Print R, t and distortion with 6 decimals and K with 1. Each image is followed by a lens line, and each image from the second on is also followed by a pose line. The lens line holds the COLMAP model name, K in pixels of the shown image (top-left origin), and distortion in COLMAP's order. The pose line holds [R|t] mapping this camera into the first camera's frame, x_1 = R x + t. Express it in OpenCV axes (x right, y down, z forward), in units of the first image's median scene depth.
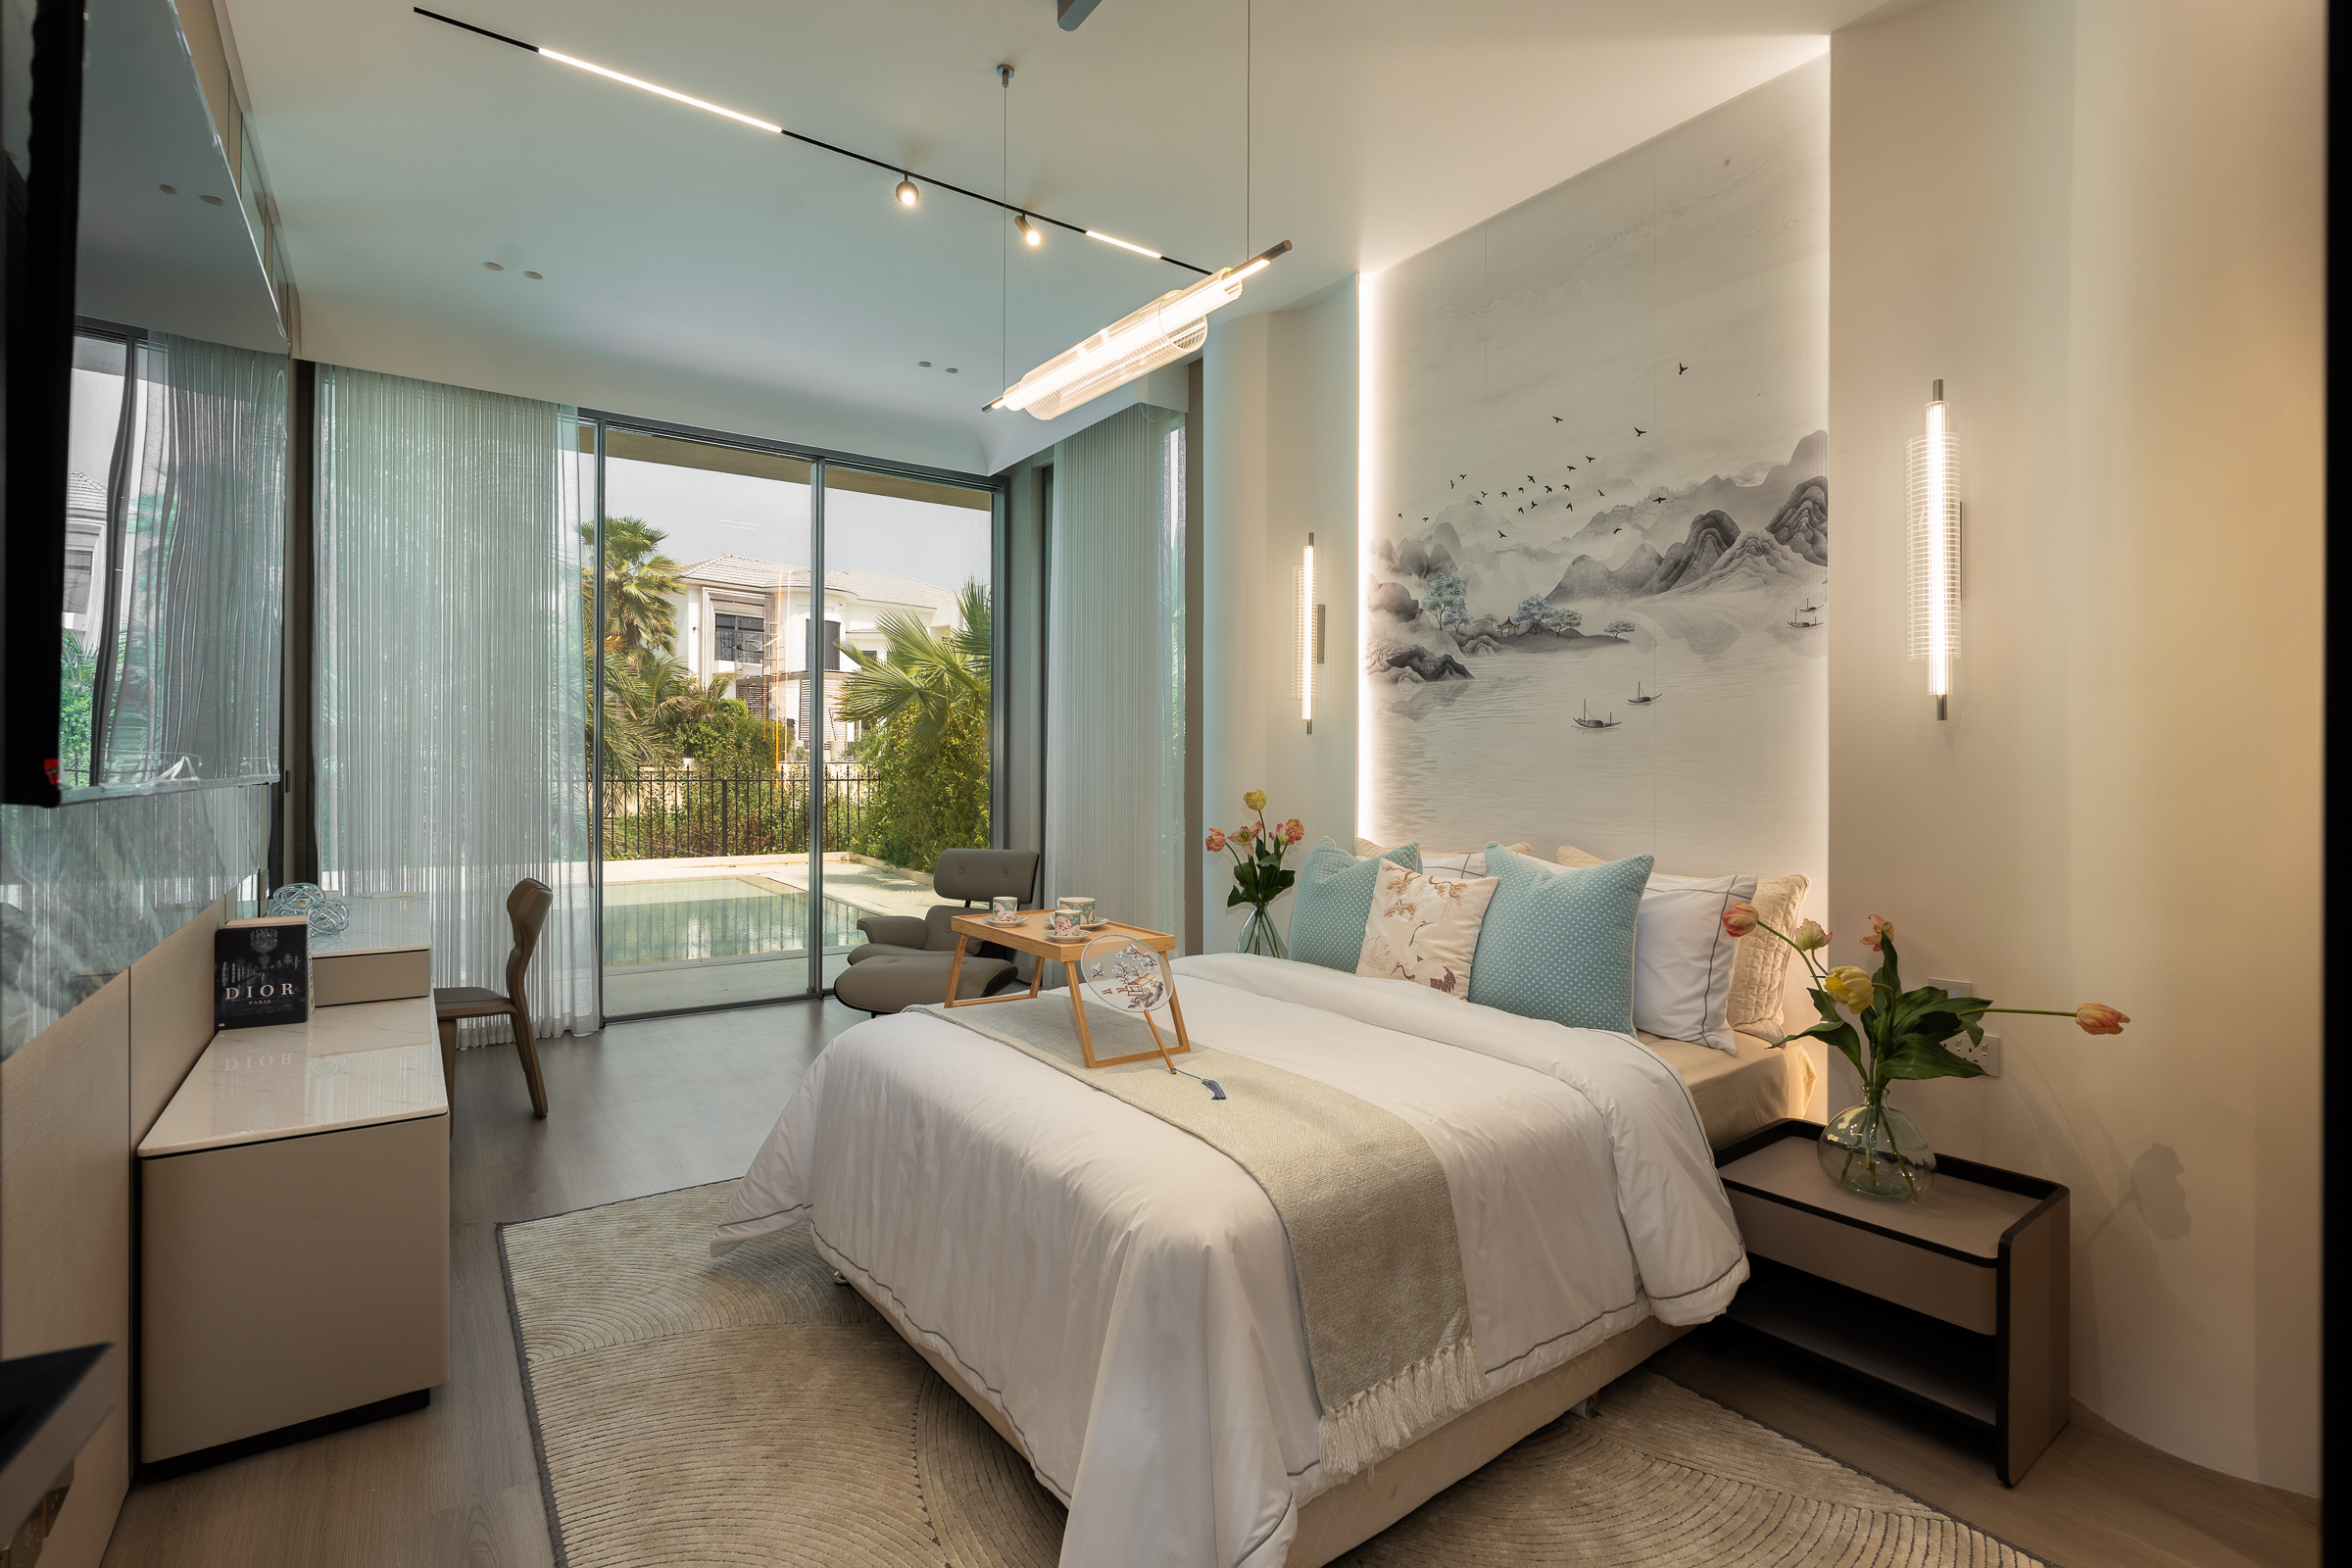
lens RADIAL K [[1064.3, 0, 1176.0], [0, 1064.3, 784.0], [0, 0, 1]] dist [-0.003295, 0.000115]
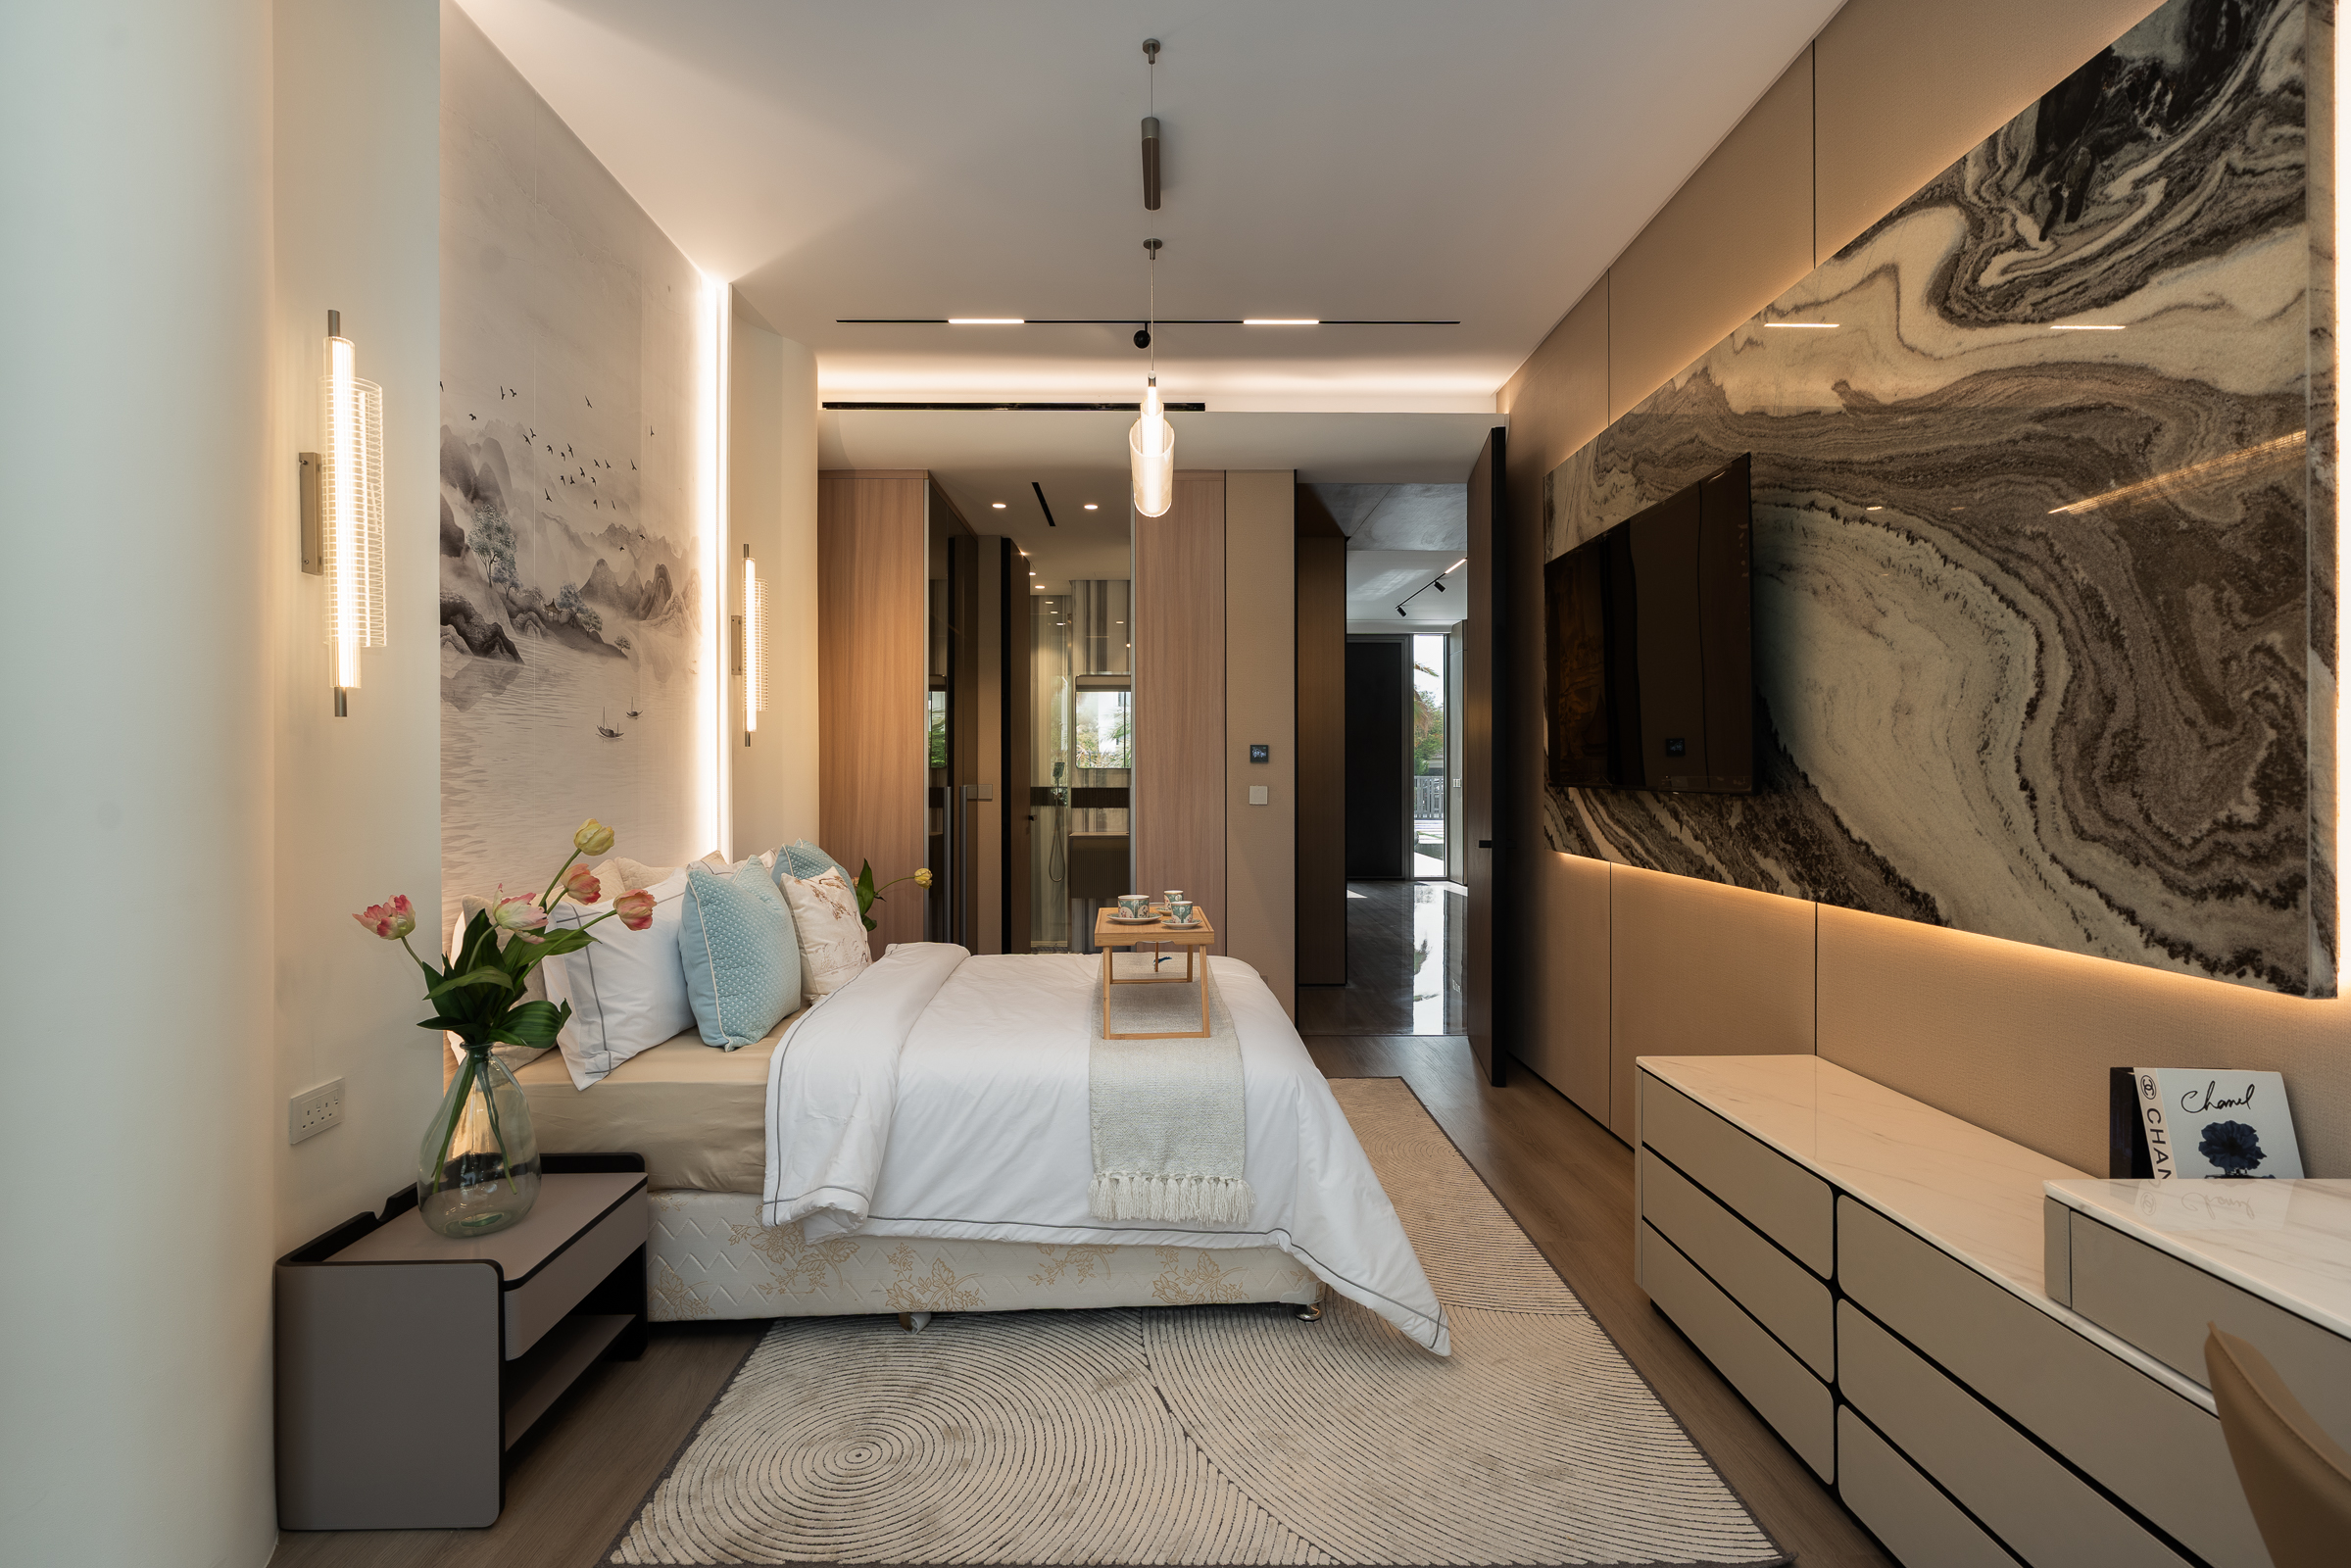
lens RADIAL K [[1063.8, 0, 1175.5], [0, 1063.8, 784.0], [0, 0, 1]] dist [-0.003295, 0.000115]
pose [[-0.824770, -0.013371, 0.565310, -0.541739], [0.005867, 0.999464, 0.032201, -0.033270], [-0.565438, 0.029875, -0.824250, 1.351022]]
